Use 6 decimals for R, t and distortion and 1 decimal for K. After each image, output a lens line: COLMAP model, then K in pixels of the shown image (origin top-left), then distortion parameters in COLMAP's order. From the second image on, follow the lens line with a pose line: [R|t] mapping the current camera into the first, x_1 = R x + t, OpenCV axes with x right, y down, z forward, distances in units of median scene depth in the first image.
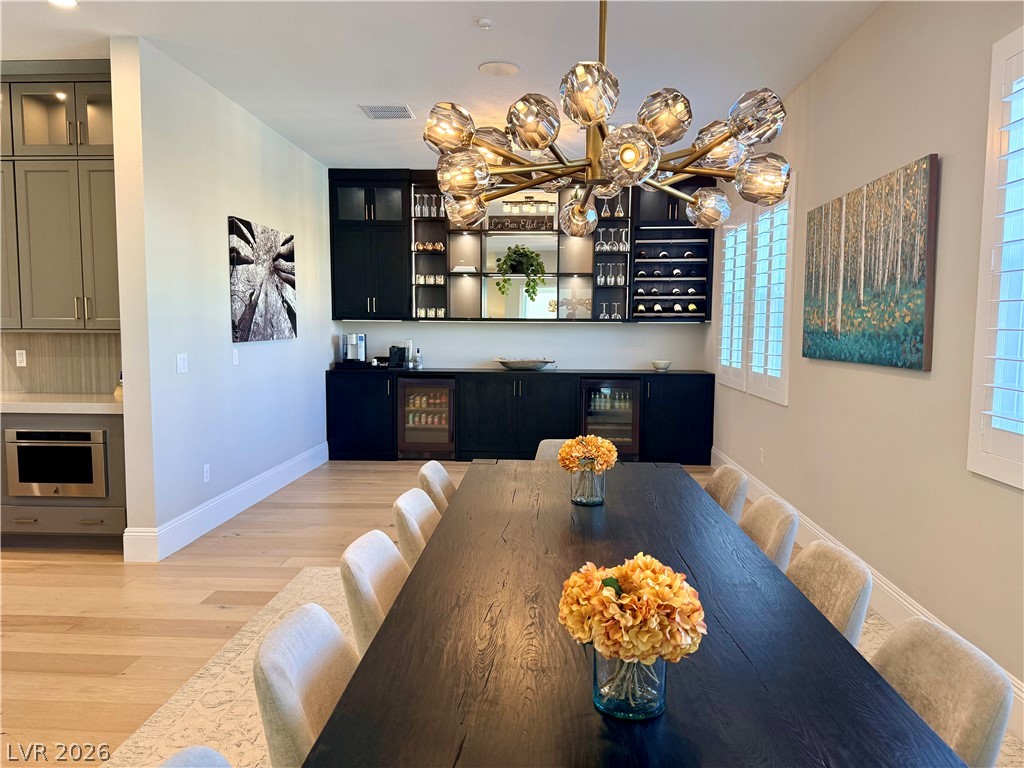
lens RADIAL K [[712.1, 0, 512.5], [0, 712.1, 386.1], [0, 0, 1]] dist [0.006881, -0.001671]
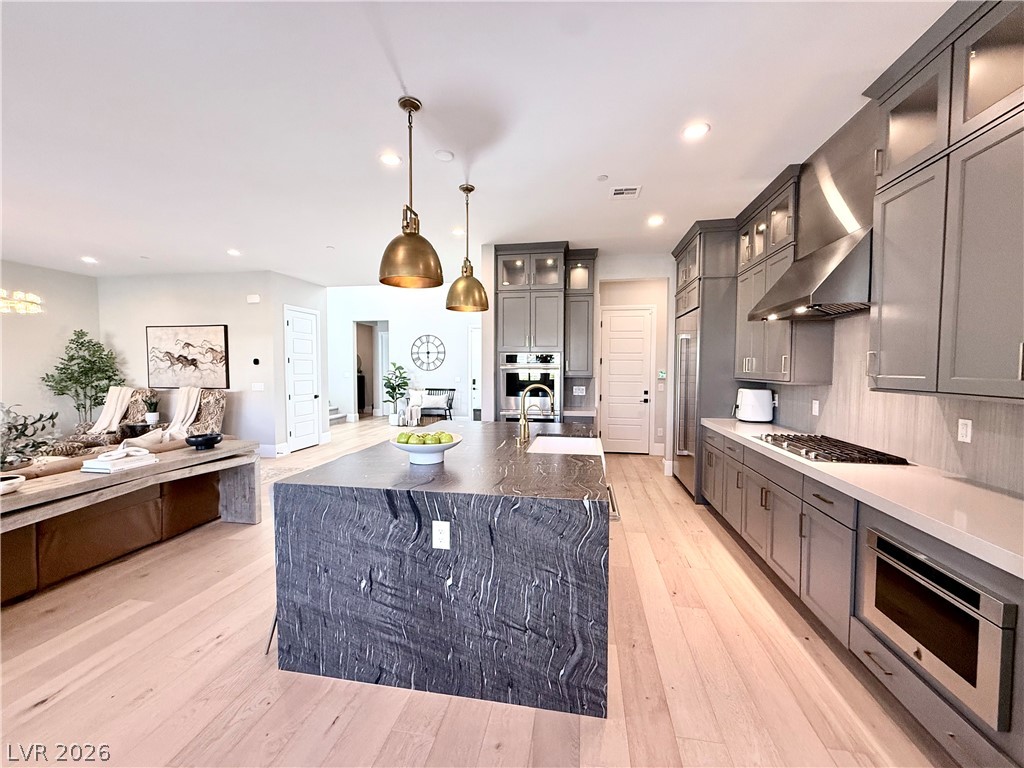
lens RADIAL K [[411.3, 0, 512.0], [0, 411.3, 385.6], [0, 0, 1]] dist [0.008320, -0.000121]
pose [[-0.115657, 0.047186, -0.992168, -0.213801], [-0.081610, 0.995042, 0.056836, -0.071676], [0.989931, 0.087545, -0.111233, 0.584785]]
